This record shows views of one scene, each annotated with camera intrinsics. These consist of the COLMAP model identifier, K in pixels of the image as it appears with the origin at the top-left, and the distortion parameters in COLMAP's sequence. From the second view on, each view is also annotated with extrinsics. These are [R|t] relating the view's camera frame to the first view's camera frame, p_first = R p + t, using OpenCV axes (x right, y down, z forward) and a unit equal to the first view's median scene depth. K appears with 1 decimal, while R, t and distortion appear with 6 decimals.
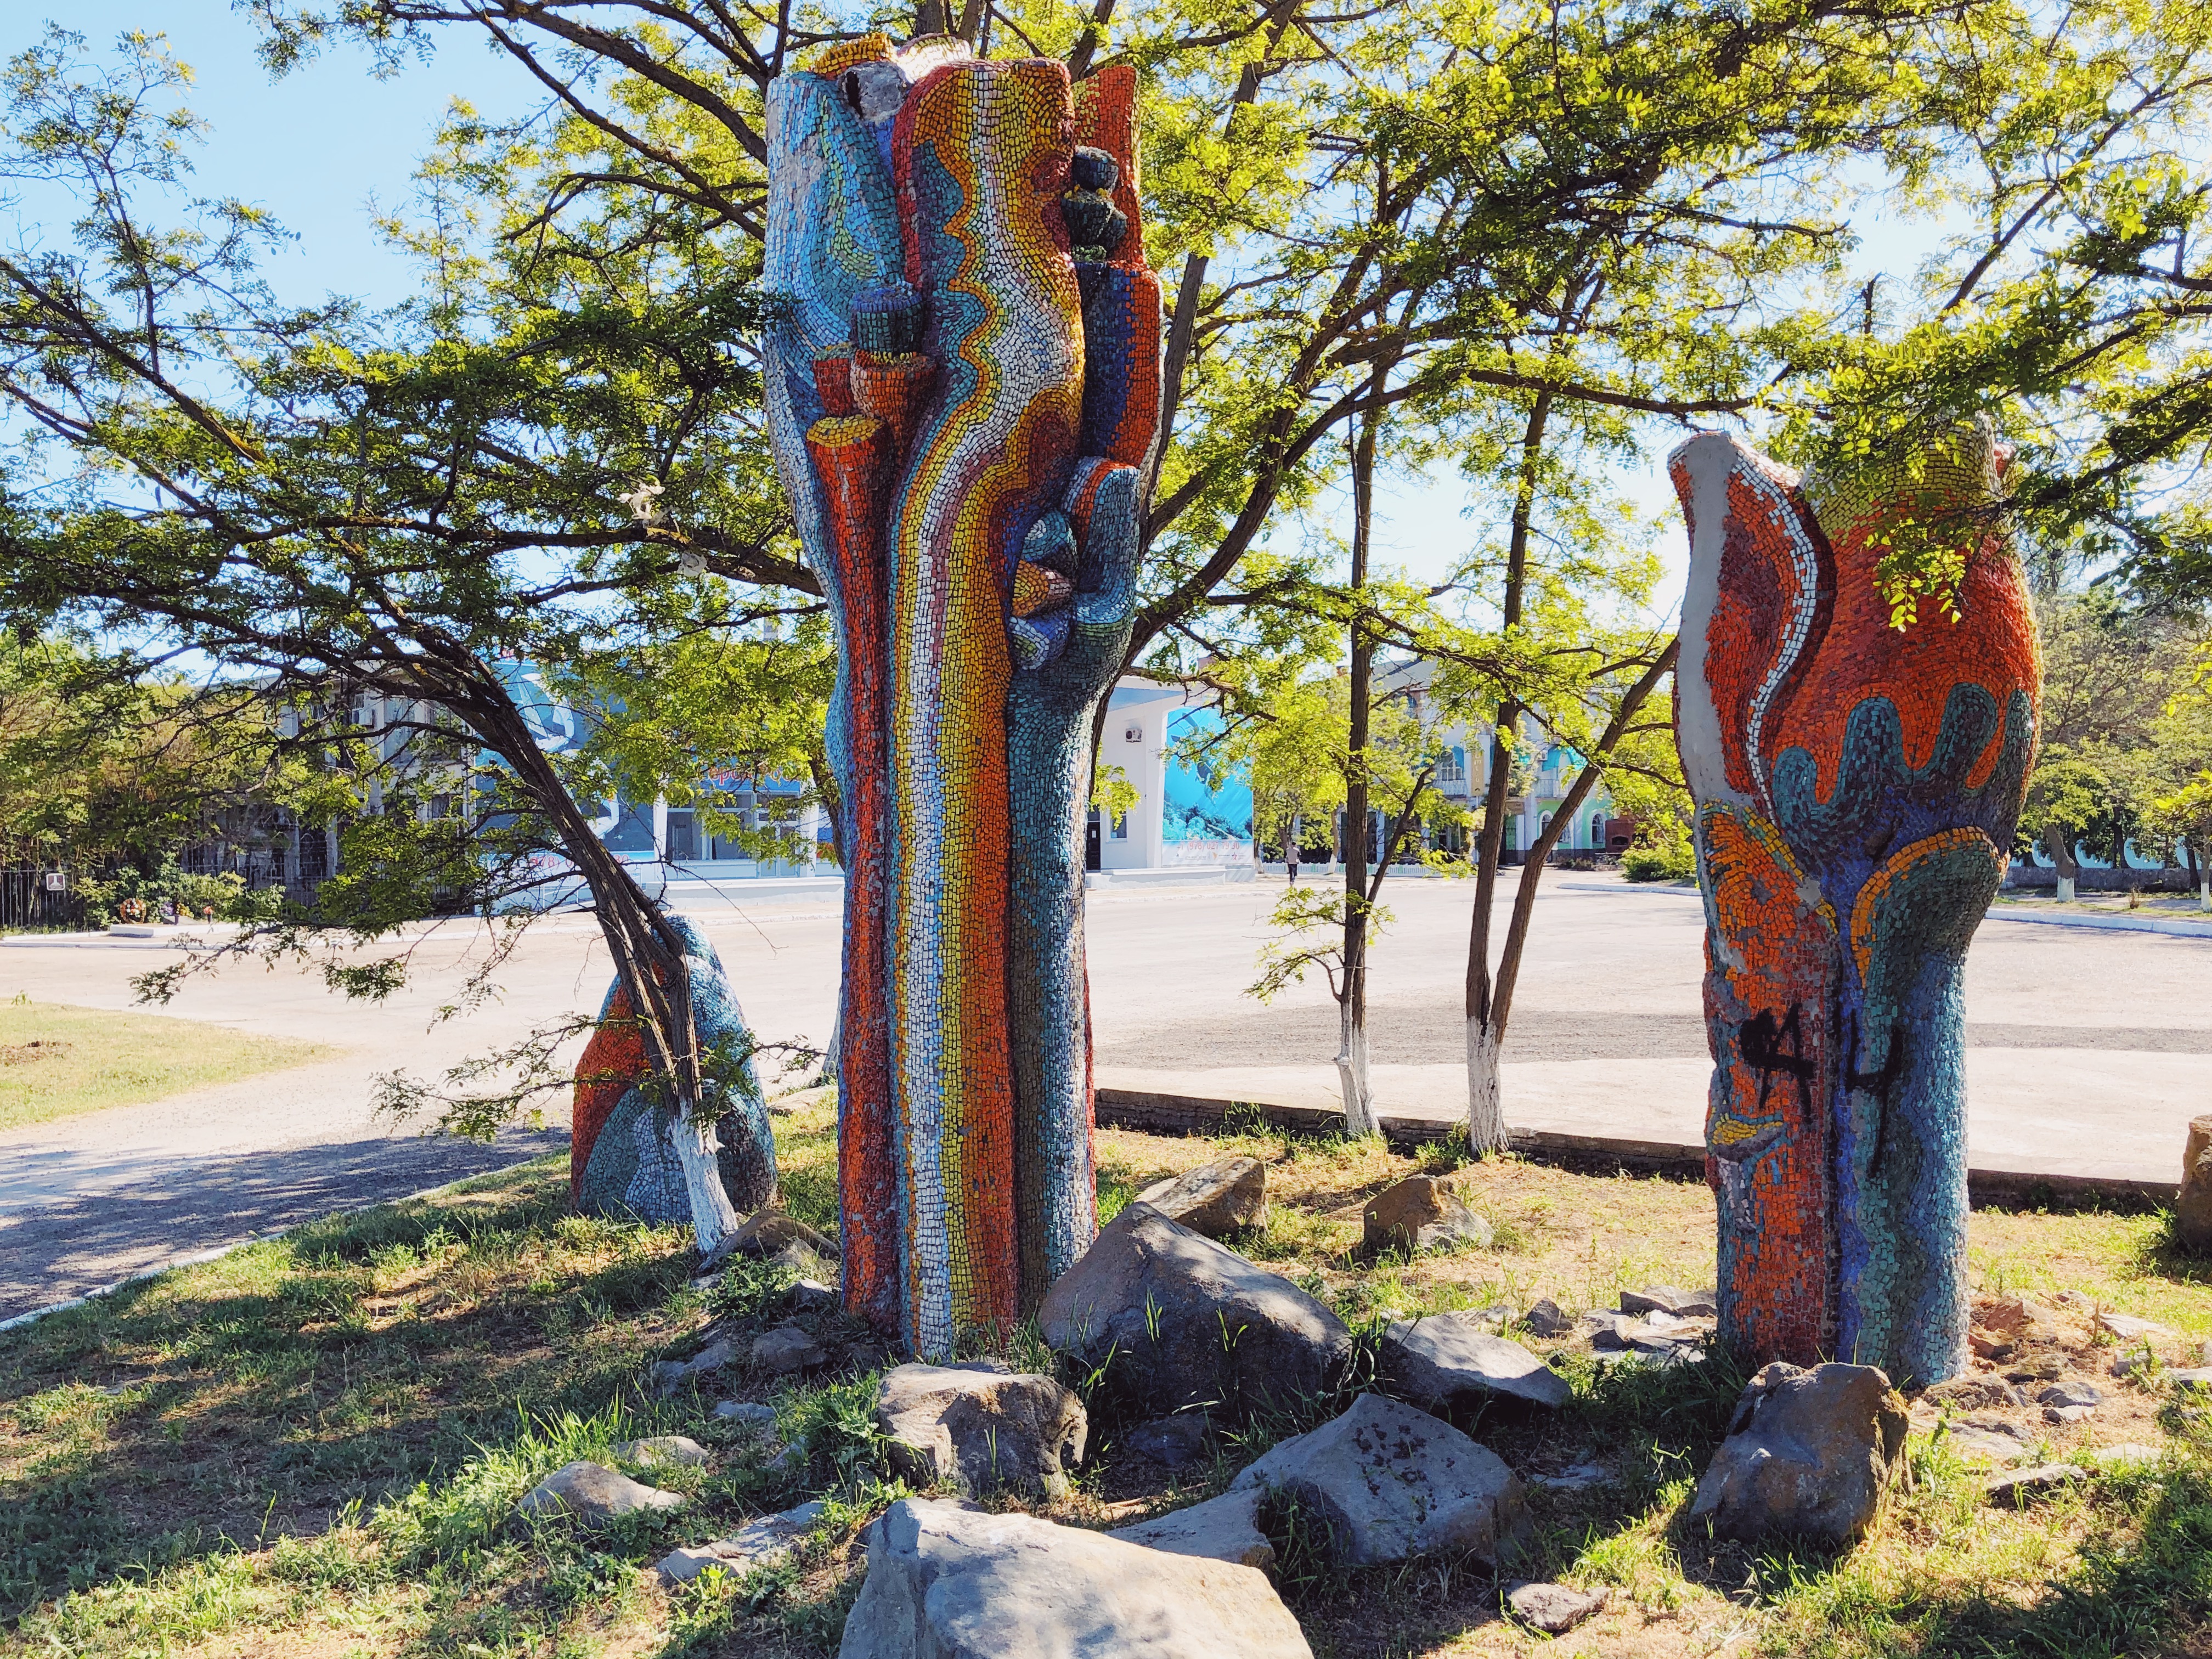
lens RADIAL K [[1823.7, 0, 1104.6], [0, 1823.7, 820.0], [0, 0, 1]] dist [0.017471, -0.001330]
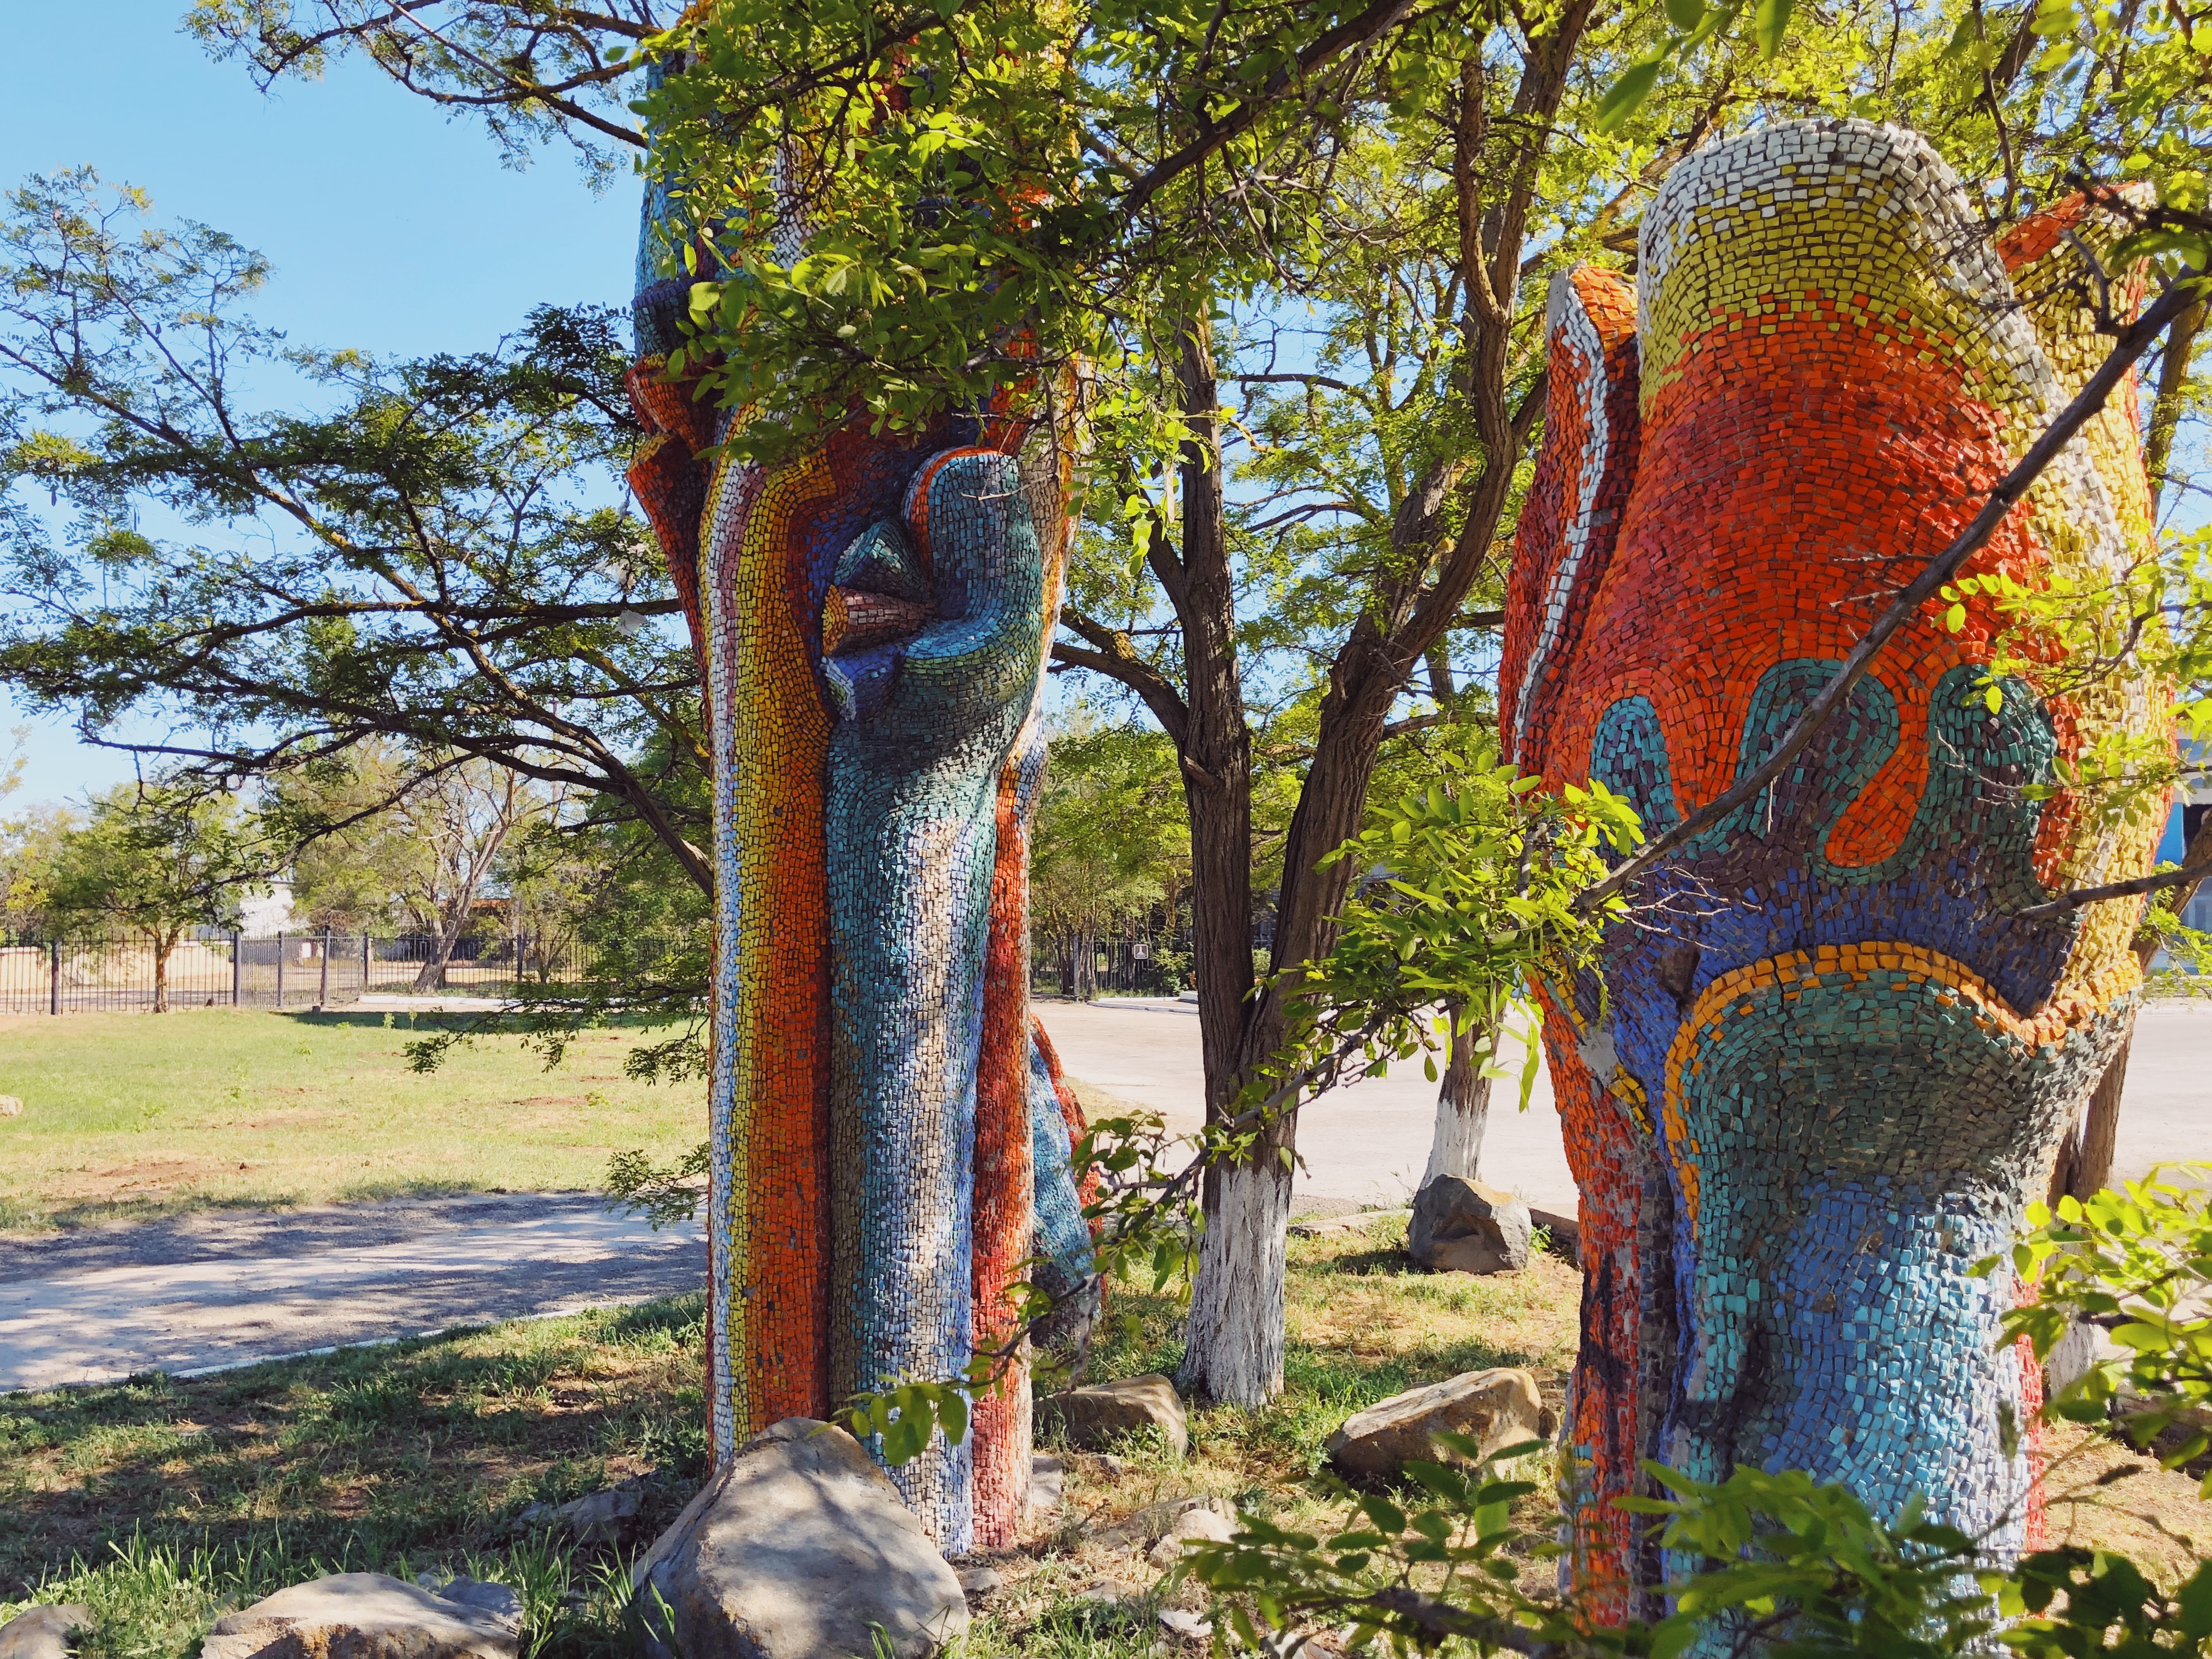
lens RADIAL K [[1823.7, 0, 1106.4], [0, 1823.7, 840.1], [0, 0, 1]] dist [0.017471, -0.001330]
pose [[0.840038, -0.011003, -0.542416, 0.488522], [-0.007140, 0.999483, -0.031334, -0.005991], [0.542480, 0.030194, 0.839526, 0.393558]]
